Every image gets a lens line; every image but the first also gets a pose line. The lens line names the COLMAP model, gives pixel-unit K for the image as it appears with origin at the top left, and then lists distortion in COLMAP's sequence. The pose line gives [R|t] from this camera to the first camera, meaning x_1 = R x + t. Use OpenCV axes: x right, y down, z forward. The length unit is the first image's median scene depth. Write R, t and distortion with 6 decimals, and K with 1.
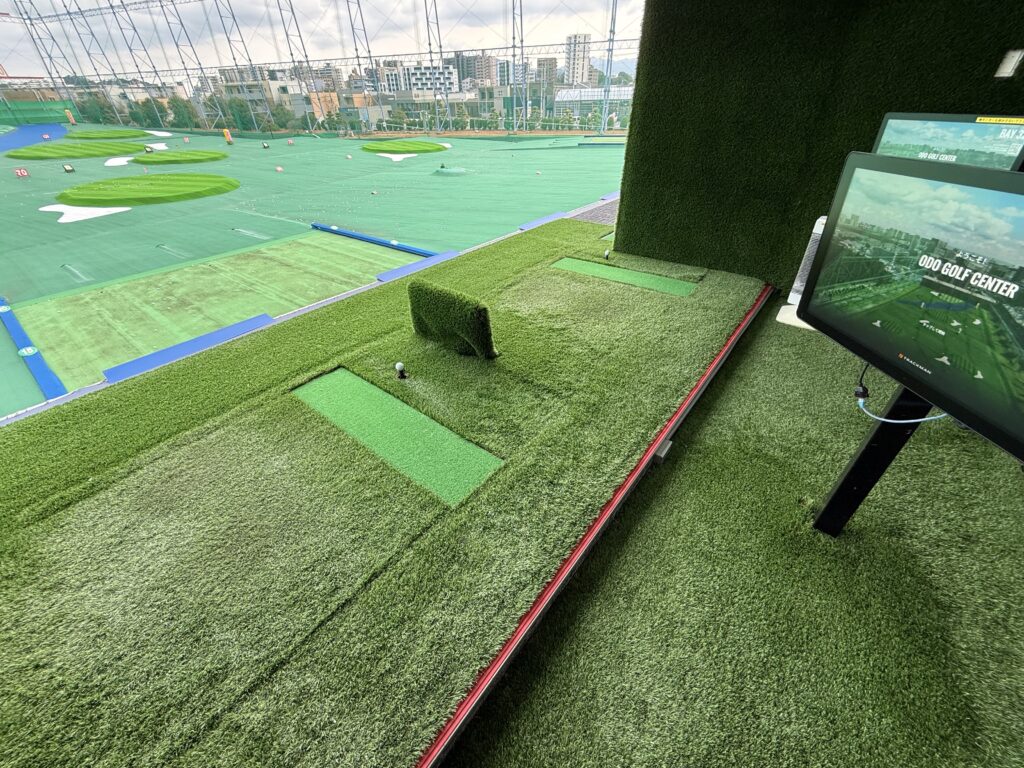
lens RADIAL K [[407.2, 0, 512.0], [0, 407.2, 384.0], [0, 0, 1]] dist [0.000234, 0.000006]
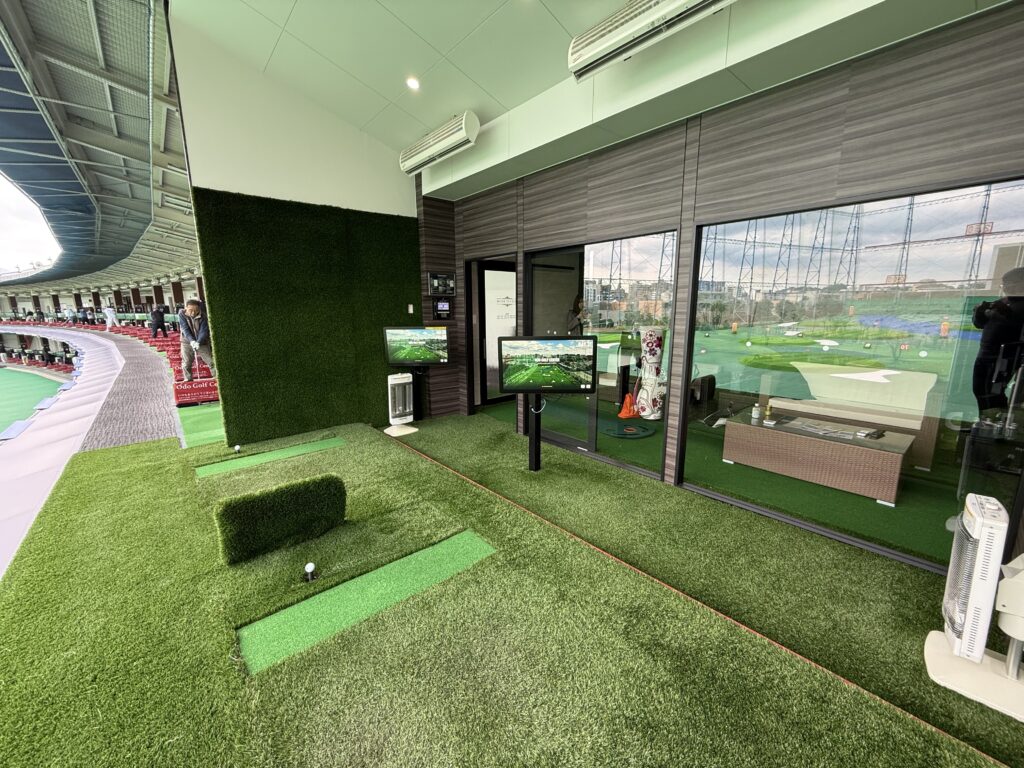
lens RADIAL K [[407.2, 0, 512.0], [0, 407.2, 384.0], [0, 0, 1]] dist [0.000234, 0.000006]
pose [[0.168804, -0.160531, 0.972489, -0.721036], [0.571403, 0.819873, 0.036155, -0.108631], [-0.803121, 0.549580, 0.230126, 0.133703]]
